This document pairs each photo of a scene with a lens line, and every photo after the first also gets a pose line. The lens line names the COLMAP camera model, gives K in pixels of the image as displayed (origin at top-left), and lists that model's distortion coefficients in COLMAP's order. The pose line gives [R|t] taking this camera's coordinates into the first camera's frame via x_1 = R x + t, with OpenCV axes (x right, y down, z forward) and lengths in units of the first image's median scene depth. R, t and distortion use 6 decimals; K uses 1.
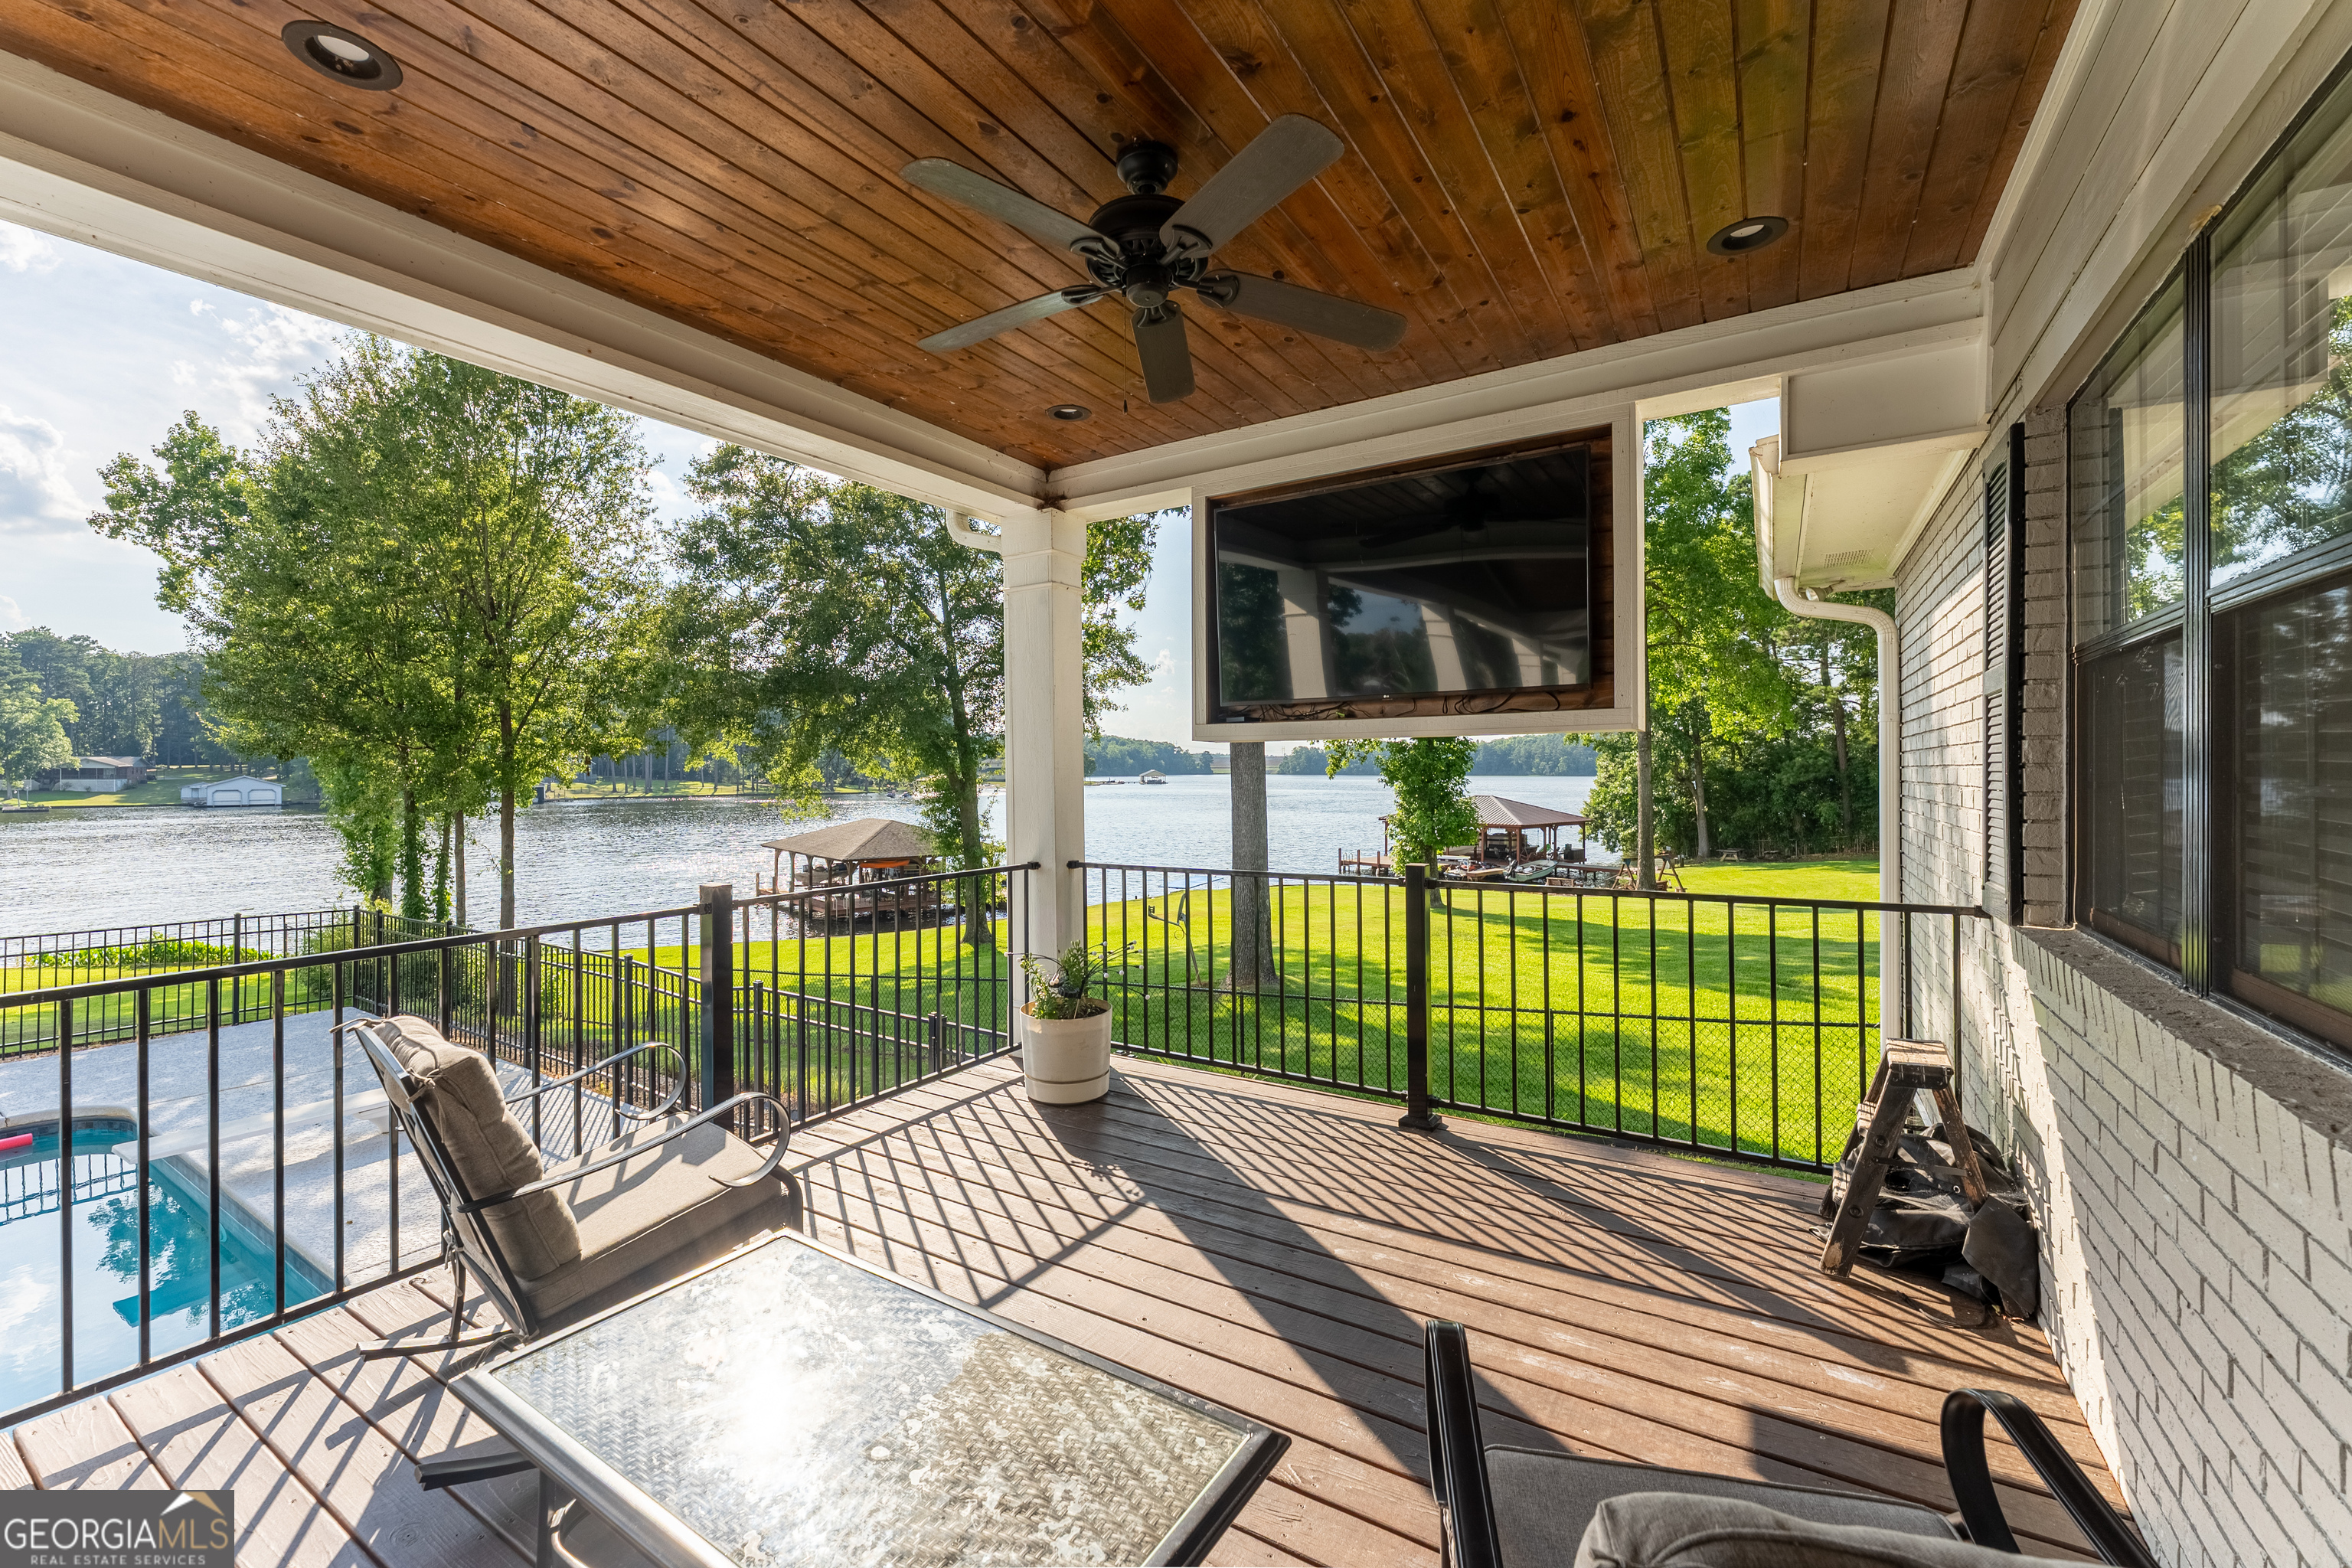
lens RADIAL K [[961.6, 0, 1157.5], [0, 961.6, 772.4], [0, 0, 1]] dist [-0.008627, 0.000167]
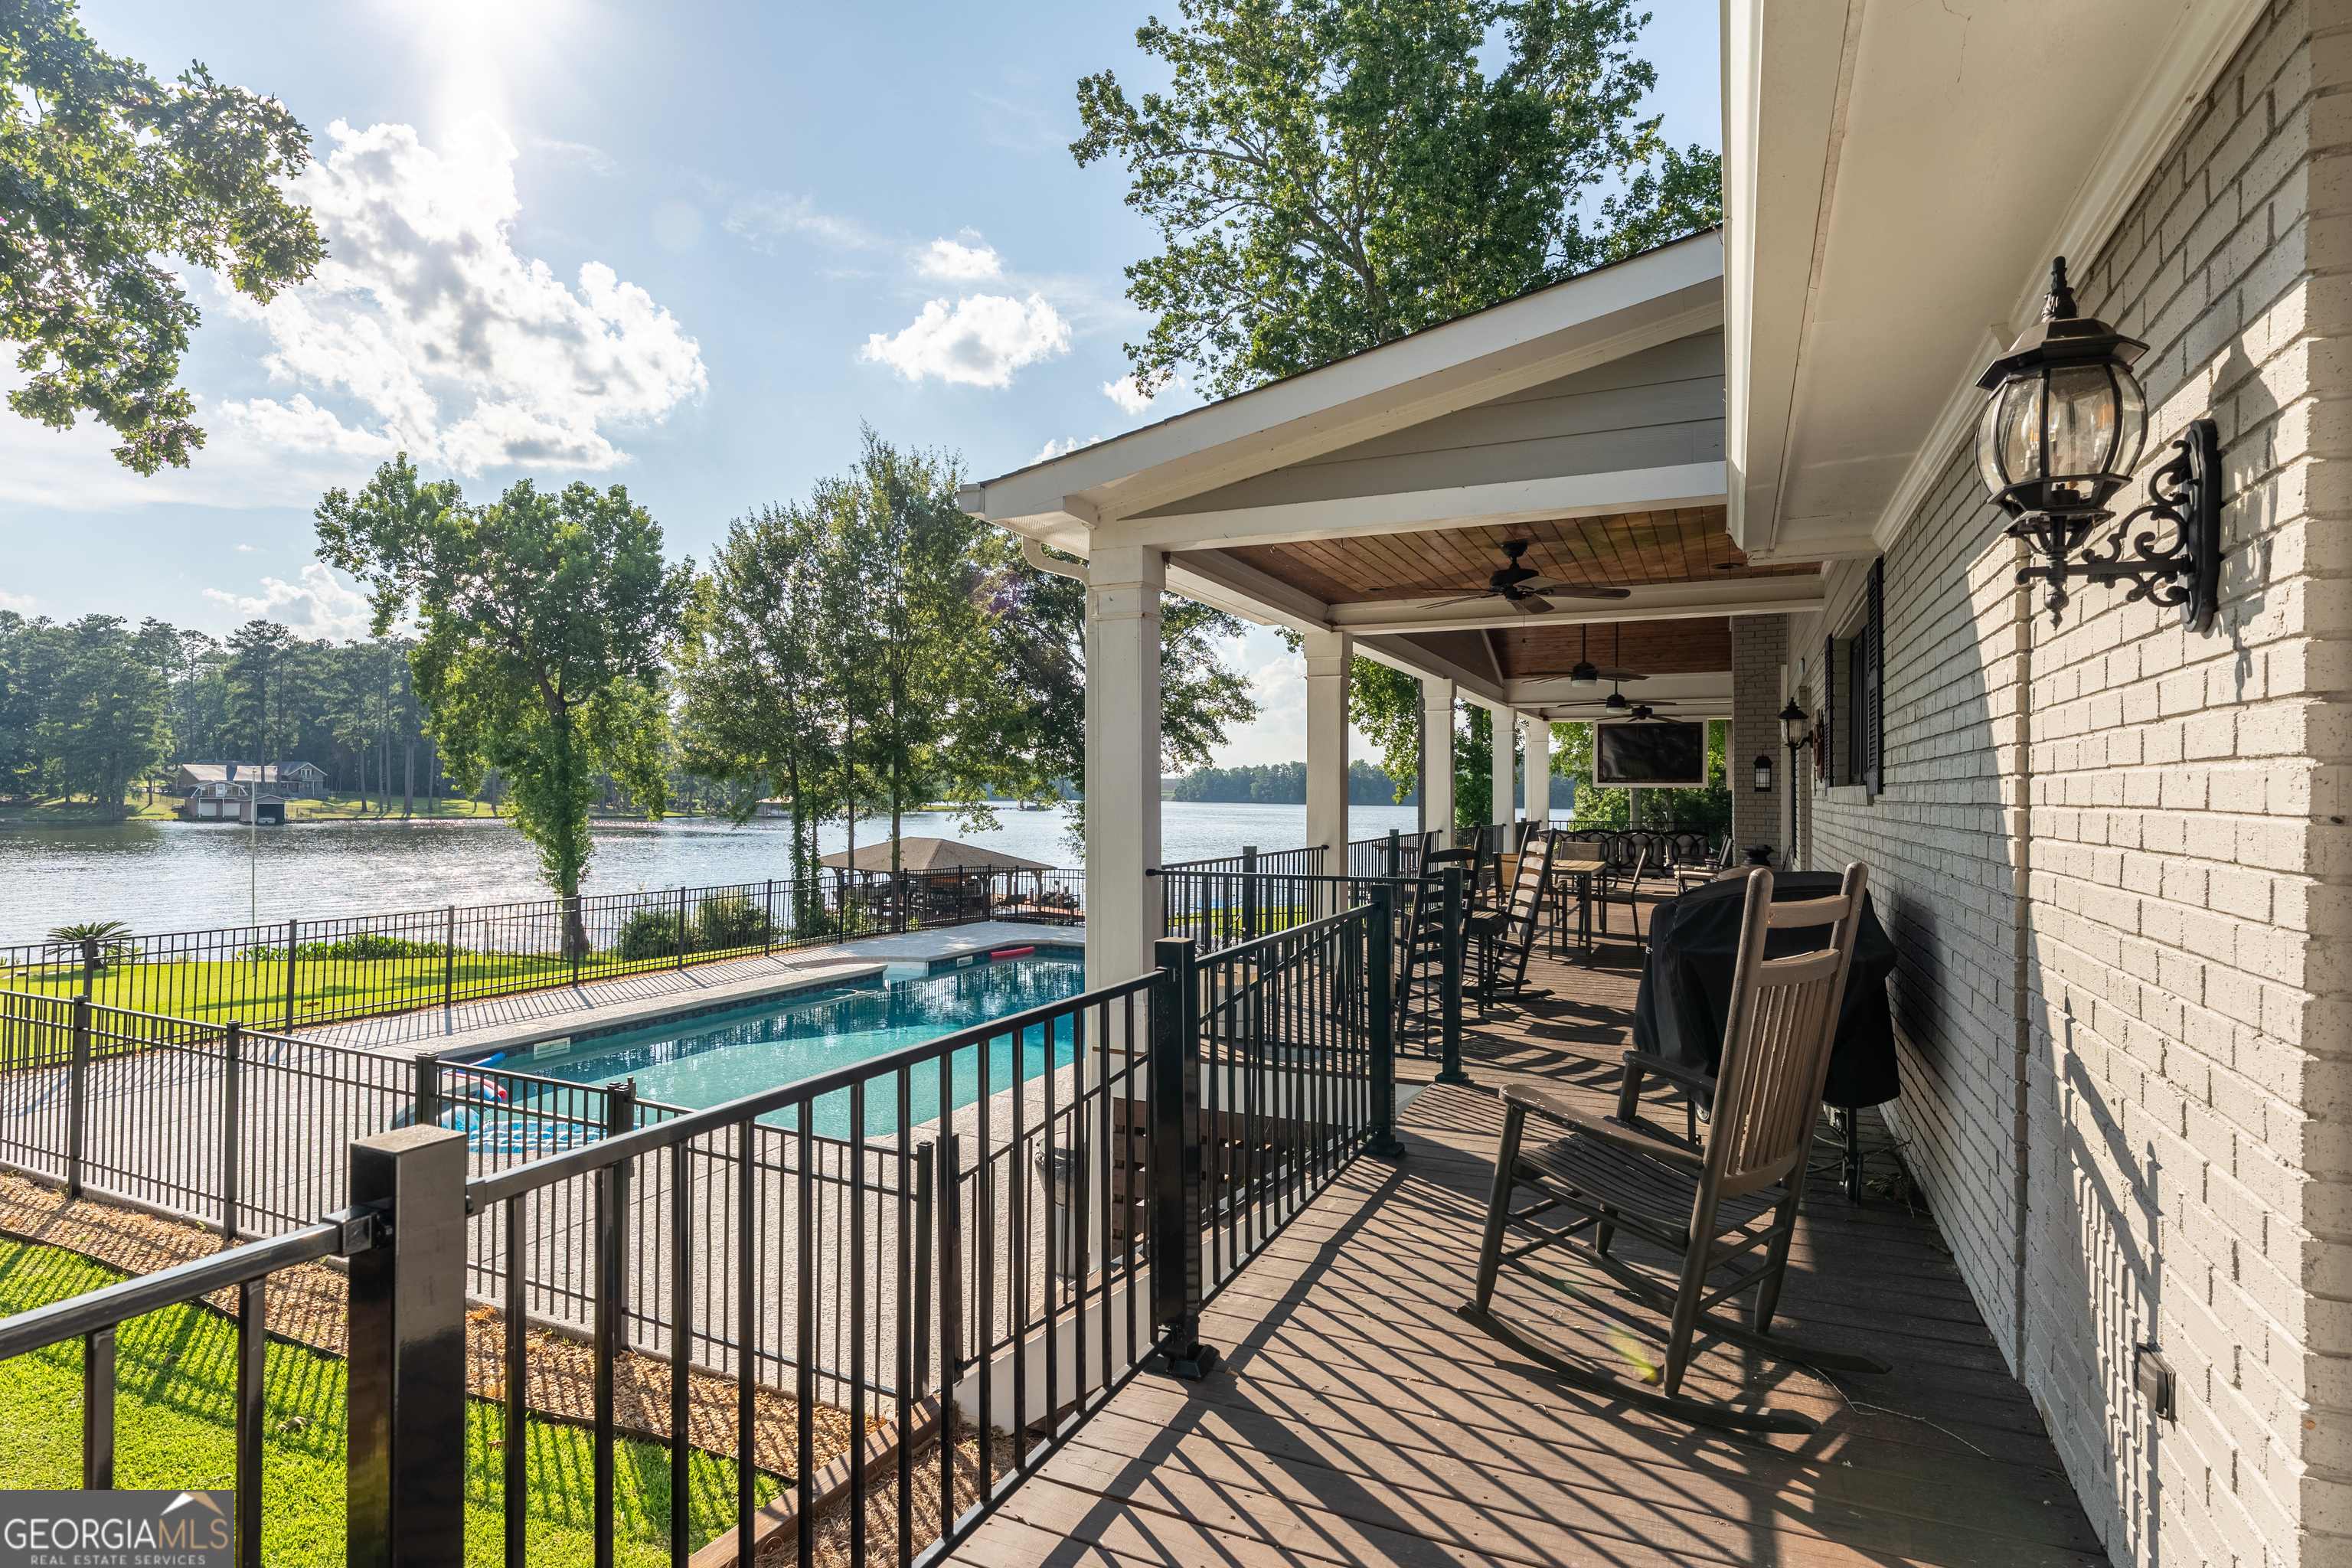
lens RADIAL K [[1212.3, 0, 1162.2], [0, 1212.3, 783.6], [0, 0, 1]] dist [0.002727, -0.000690]
pose [[0.991833, 0.016181, 0.126513, -0.213238], [-0.014695, 0.999812, -0.012667, 0.003901], [-0.126694, 0.010704, 0.991884, -0.325523]]
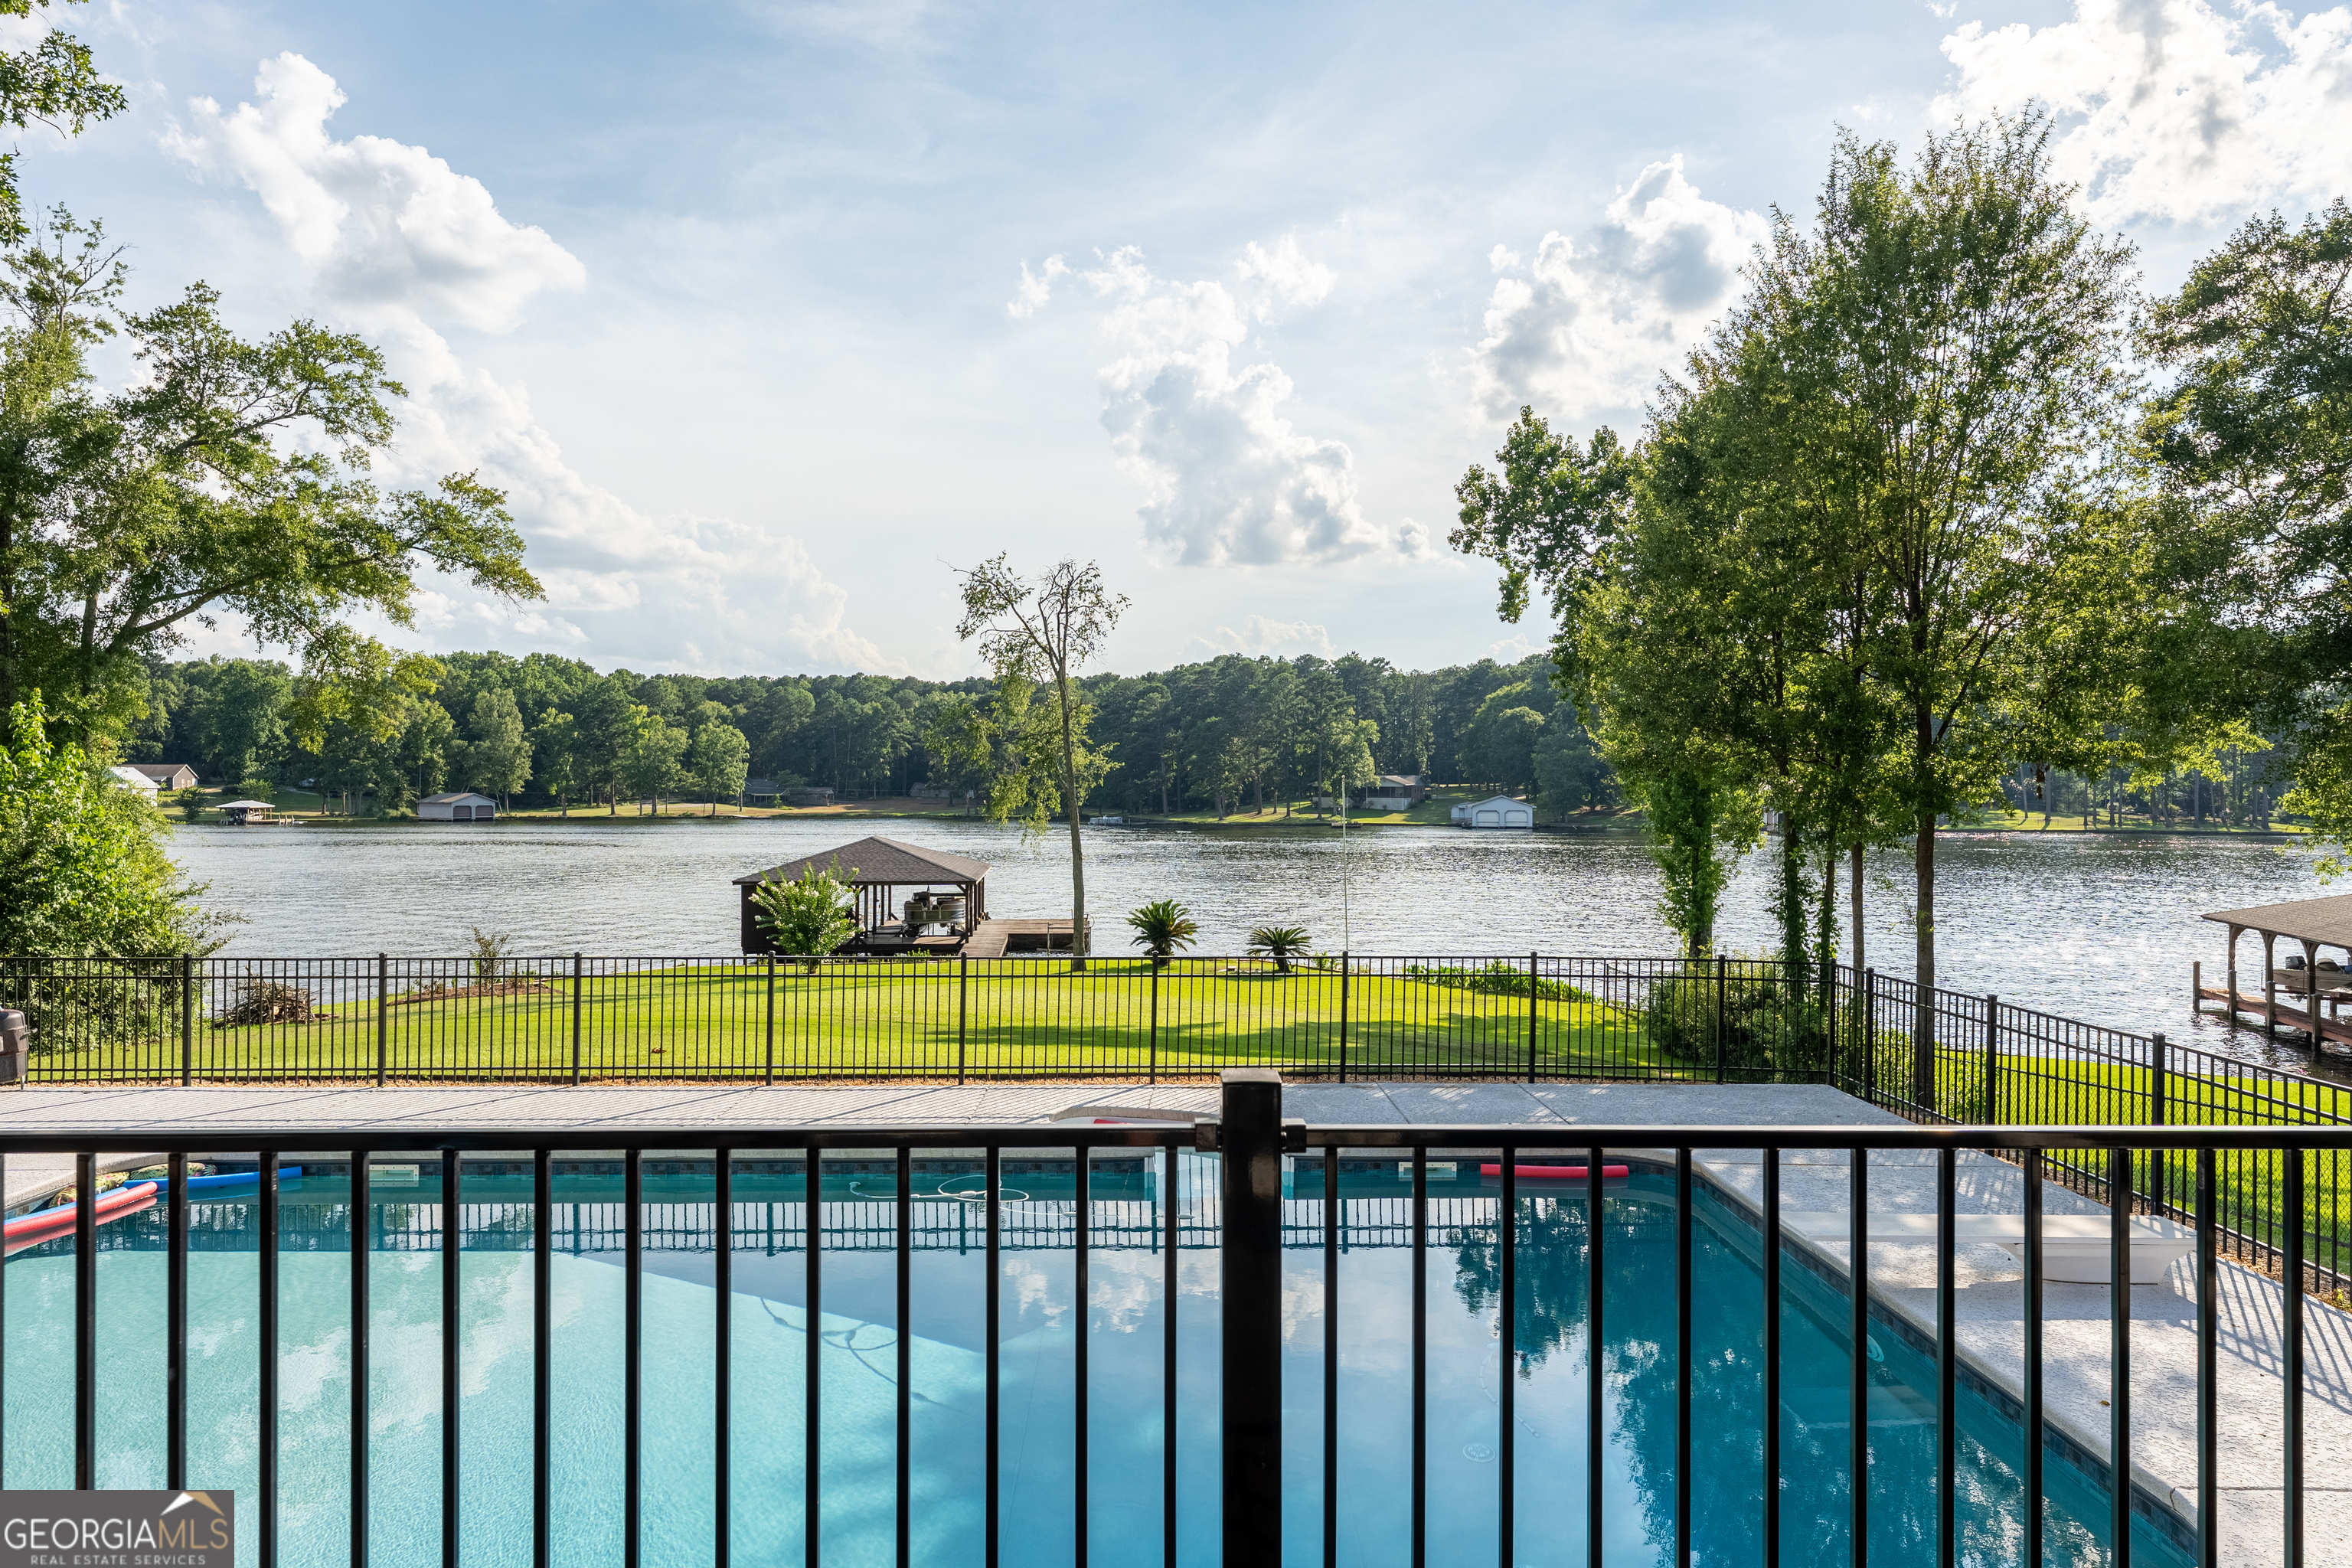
lens RADIAL K [[1379.0, 0, 1176.0], [0, 1379.0, 784.0], [0, 0, 1]] dist [-0.000396, 0.001315]
pose [[0.552376, 0.000370, -0.833595, -0.048490], [-0.006871, 0.999968, -0.004110, 0.000503], [0.833567, 0.007998, 0.552360, -0.023959]]
